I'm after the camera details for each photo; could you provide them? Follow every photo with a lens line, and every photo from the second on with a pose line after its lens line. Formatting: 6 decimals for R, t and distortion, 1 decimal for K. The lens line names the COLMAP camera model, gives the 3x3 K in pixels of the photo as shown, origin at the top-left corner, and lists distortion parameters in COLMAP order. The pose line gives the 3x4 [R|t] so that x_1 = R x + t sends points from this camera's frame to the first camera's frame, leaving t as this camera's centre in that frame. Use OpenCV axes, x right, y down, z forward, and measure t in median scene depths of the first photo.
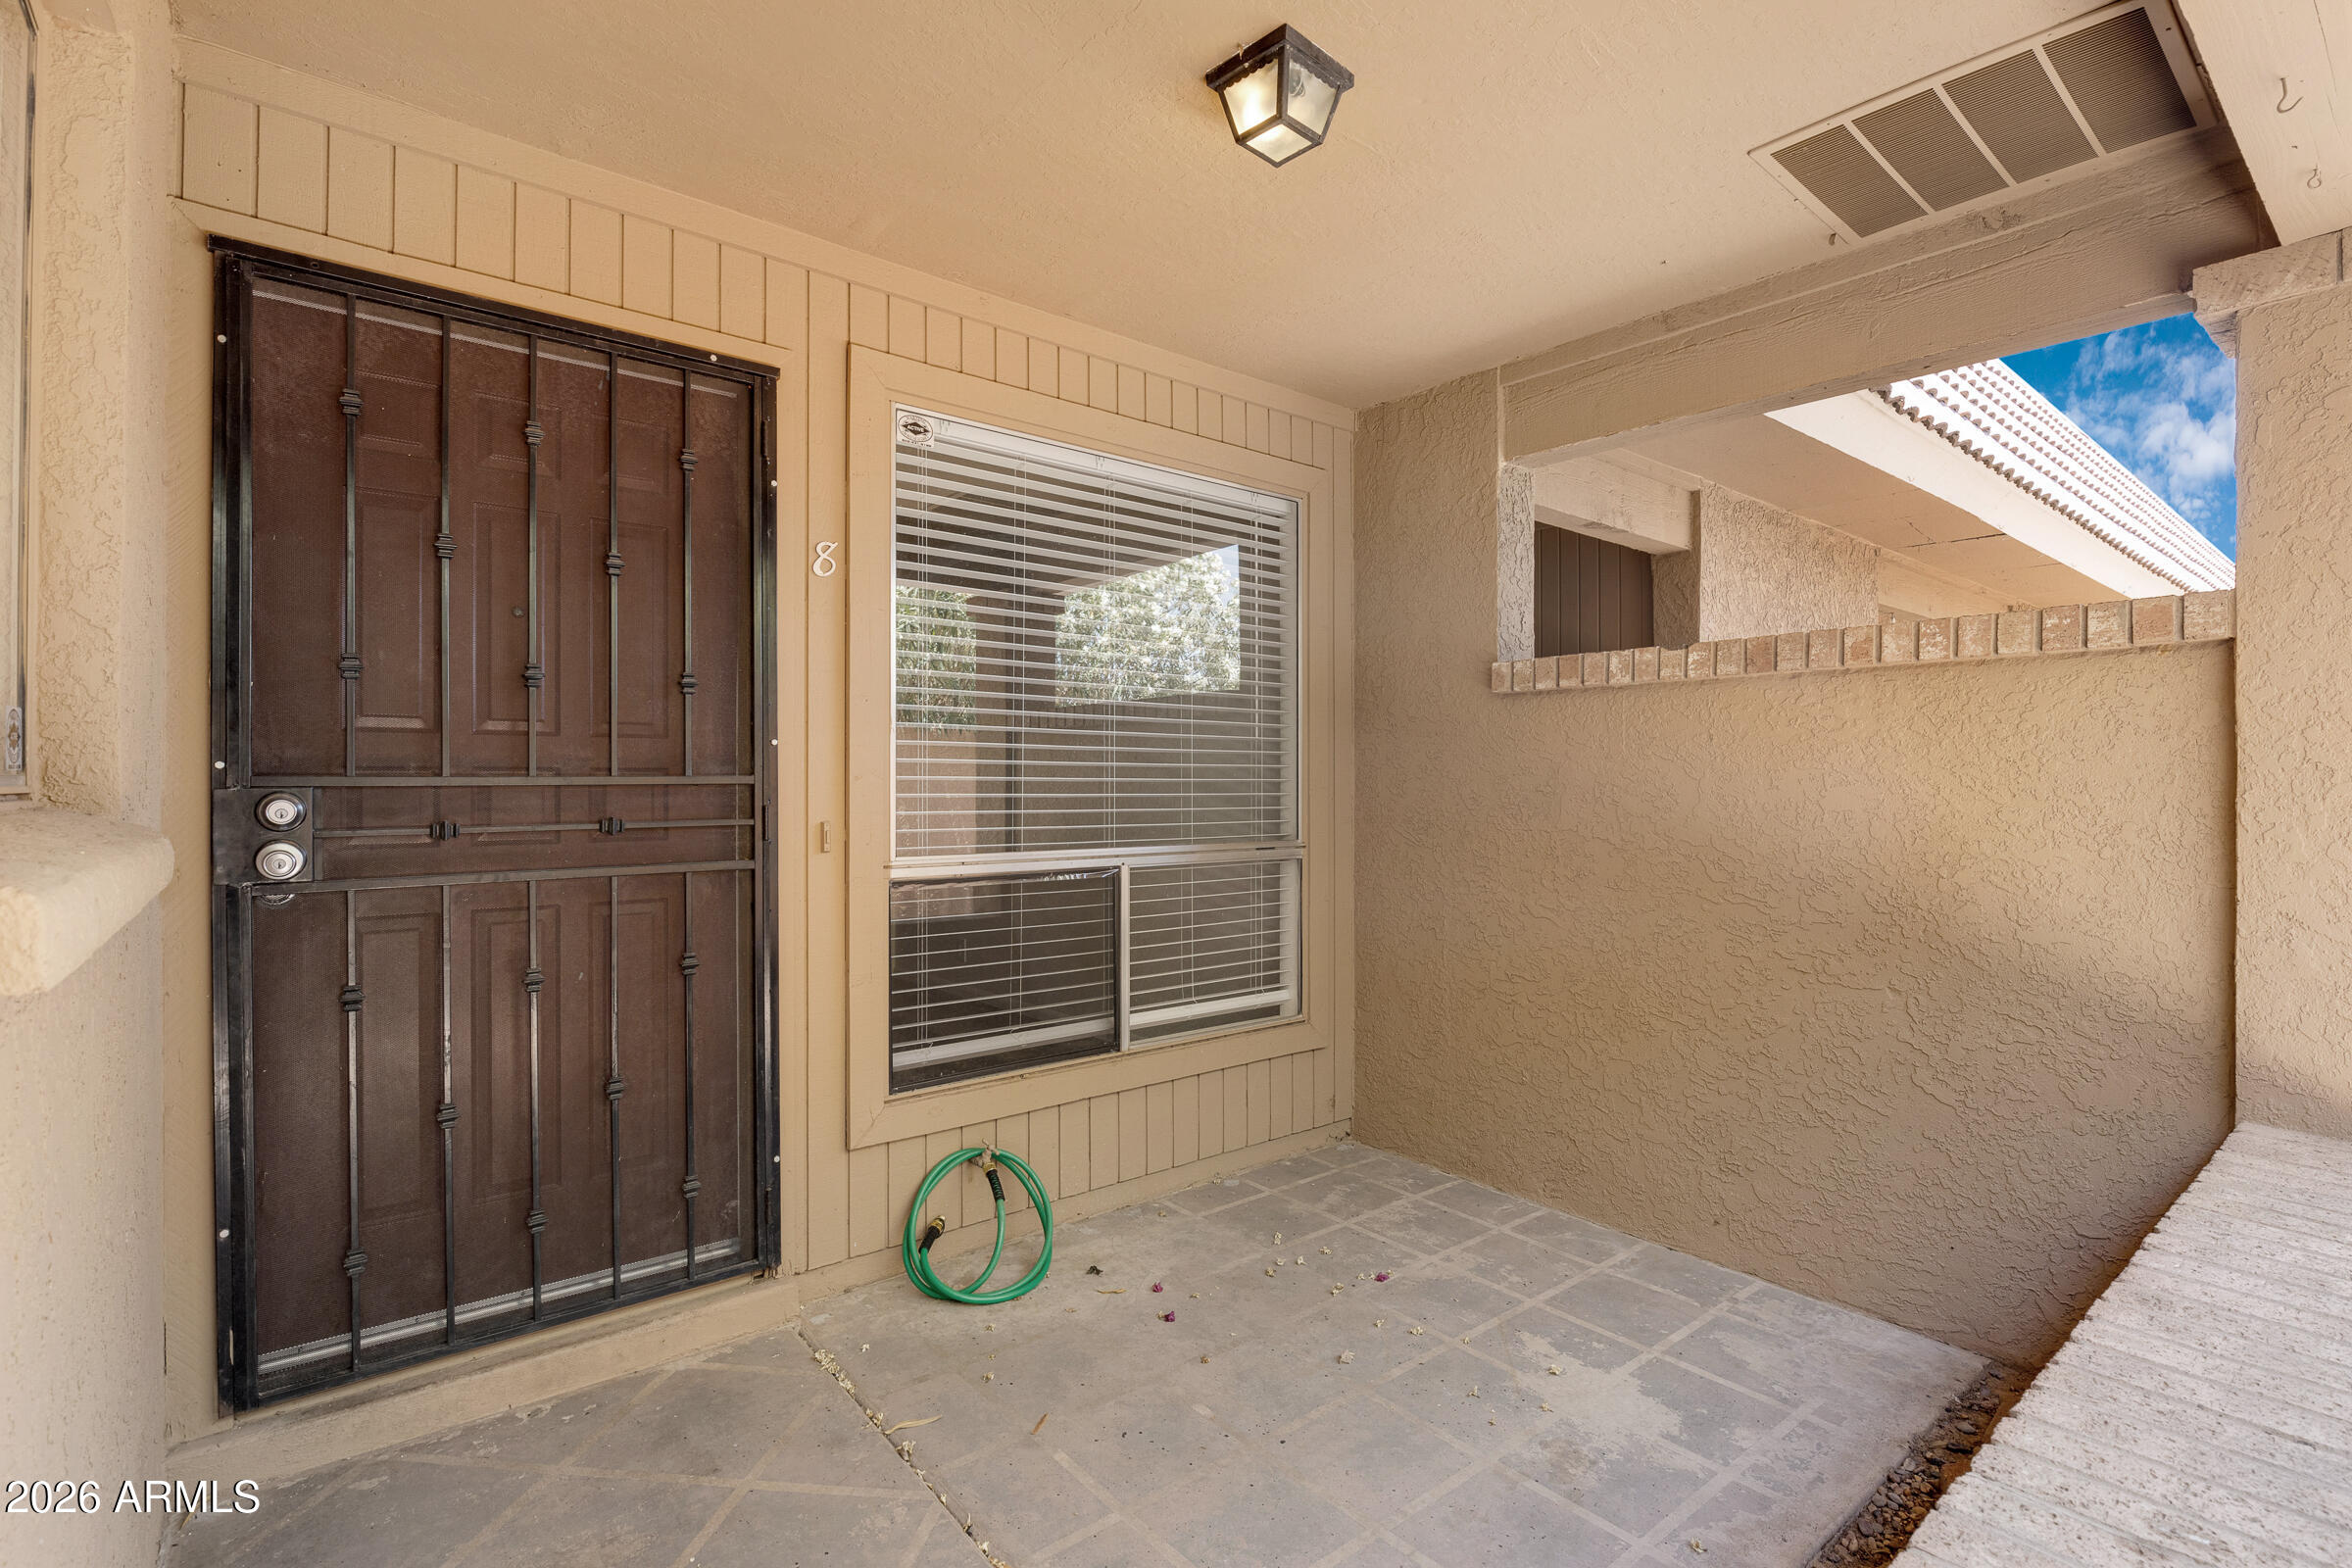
lens RADIAL K [[1089.9, 0, 1182.0], [0, 1089.9, 781.2], [0, 0, 1]] dist [-0.002679, 0.000157]
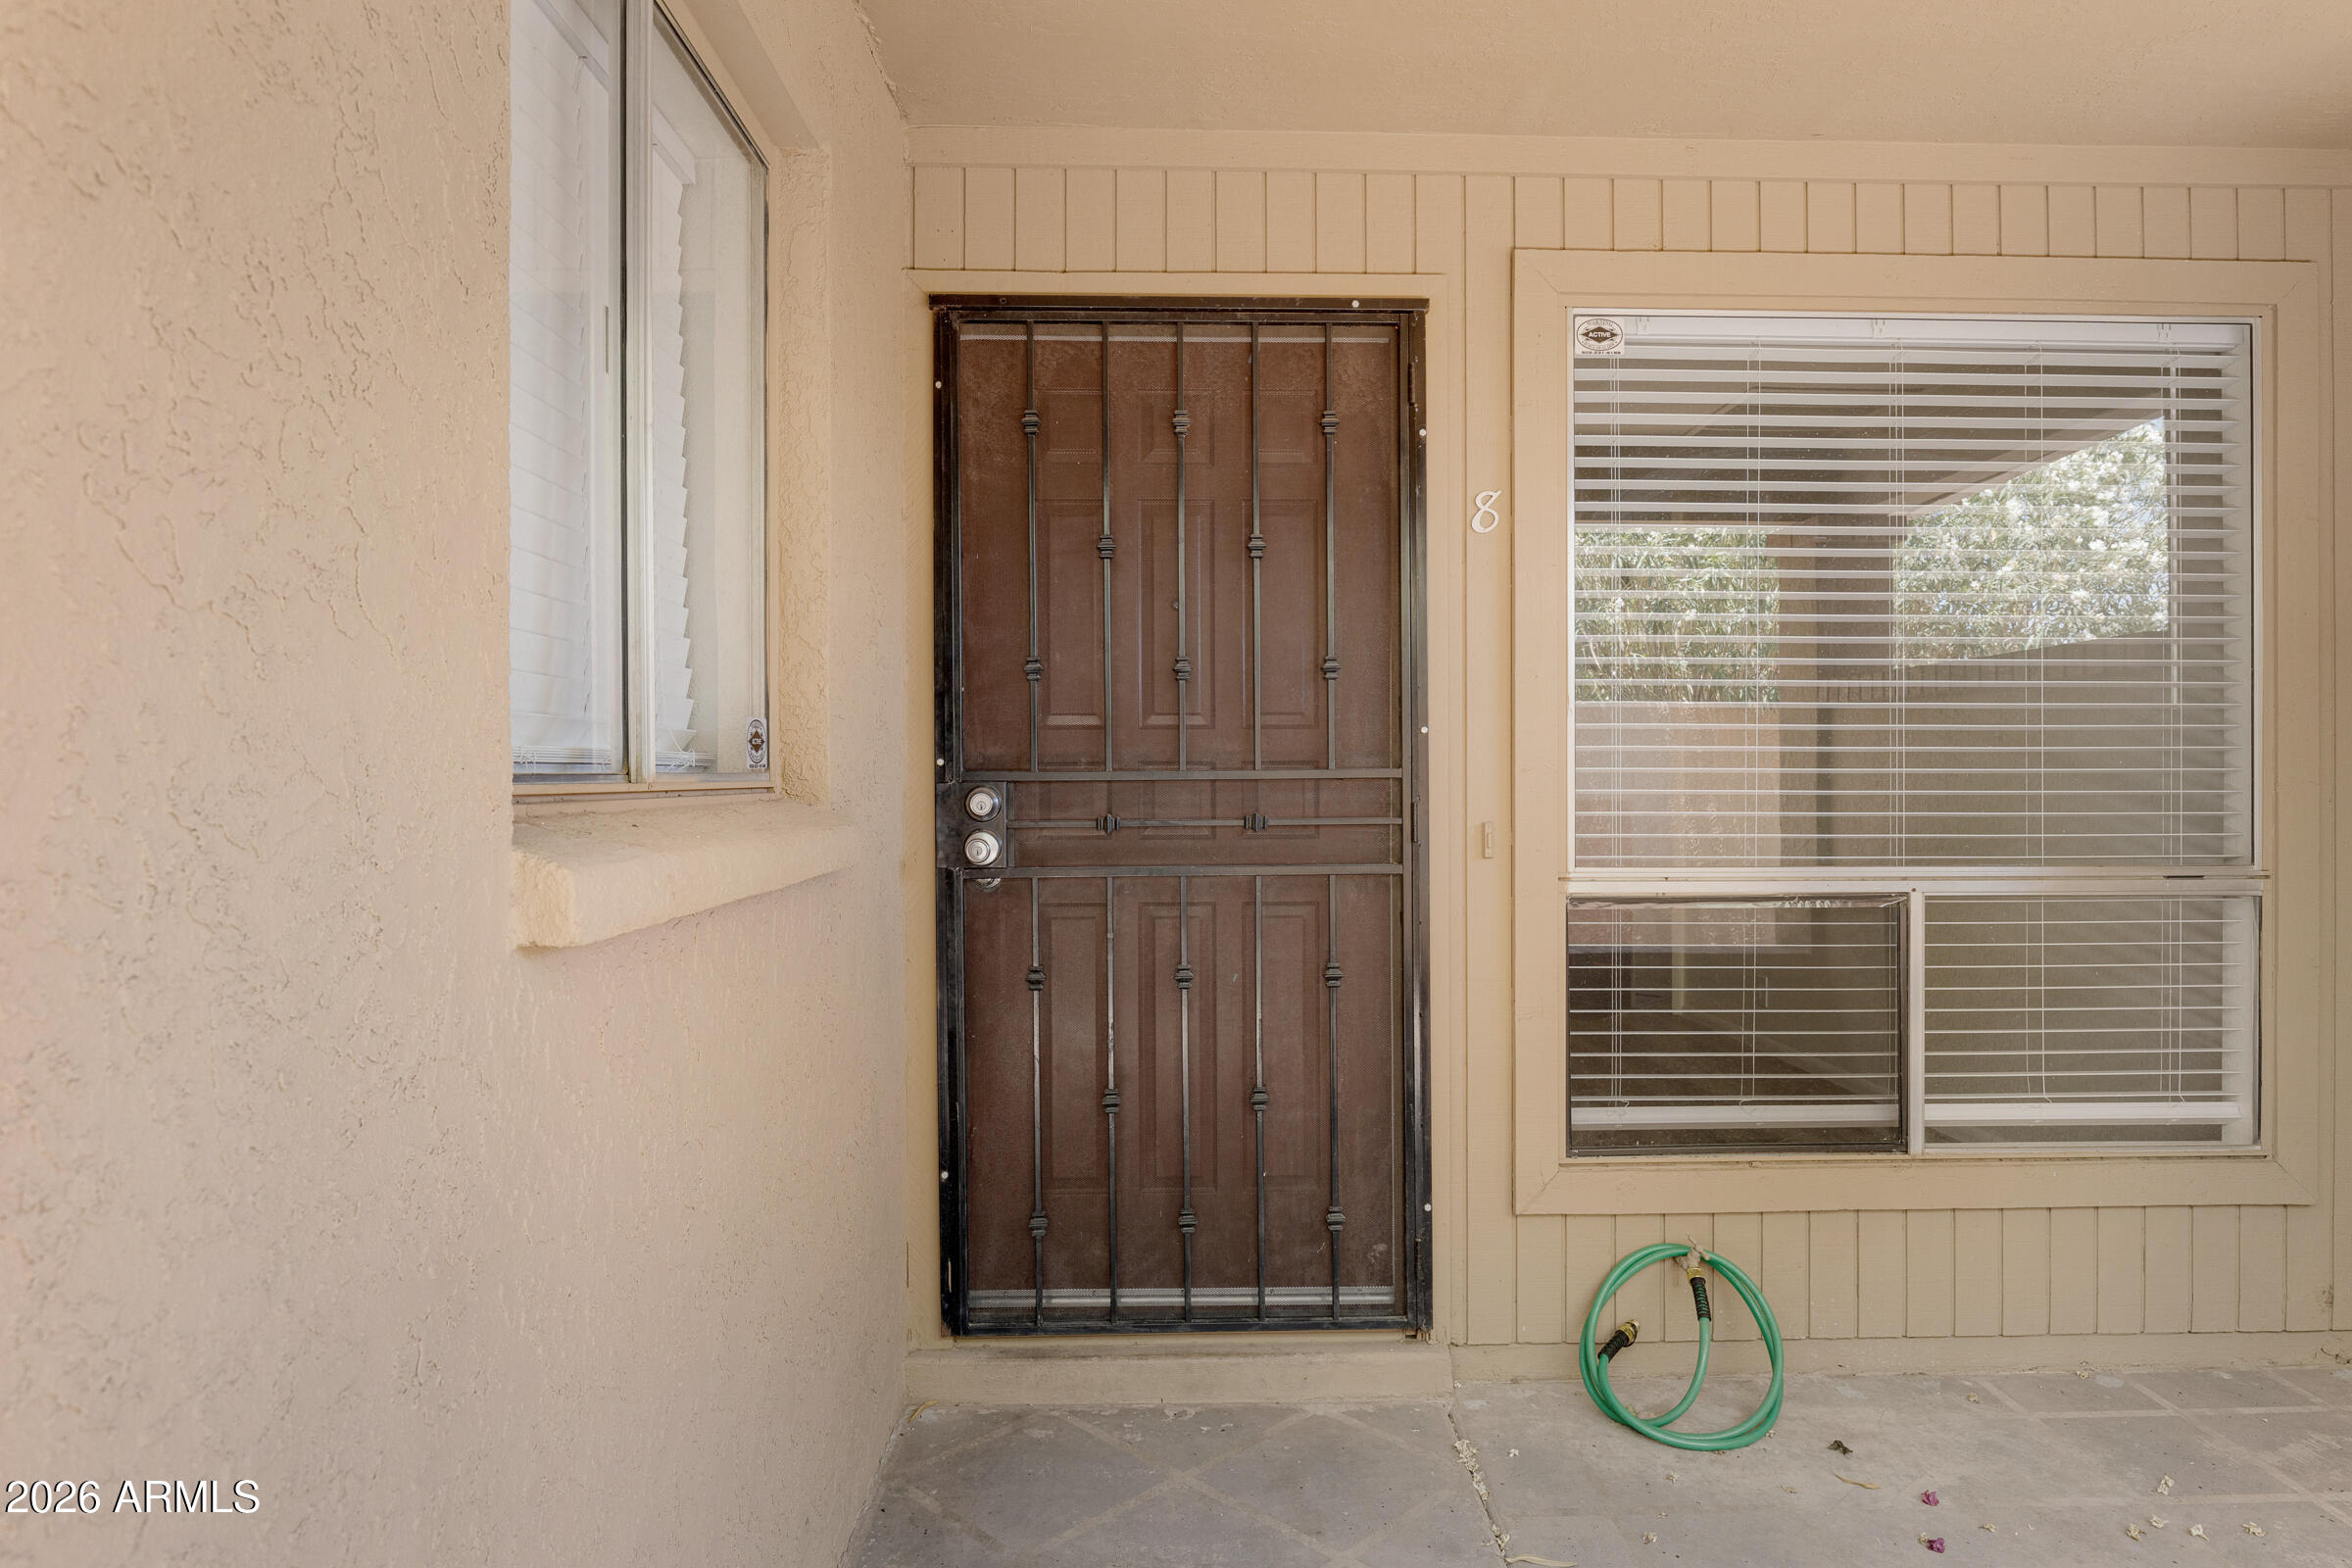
lens RADIAL K [[1313.4, 0, 1216.7], [0, 1313.4, 786.3], [0, 0, 1]] dist [-0.001478, -0.002766]
pose [[0.796762, 0.002590, -0.604288, 0.131226], [0.003575, 0.999953, 0.009000, -0.000868], [0.604283, -0.009331, 0.796715, 0.063618]]
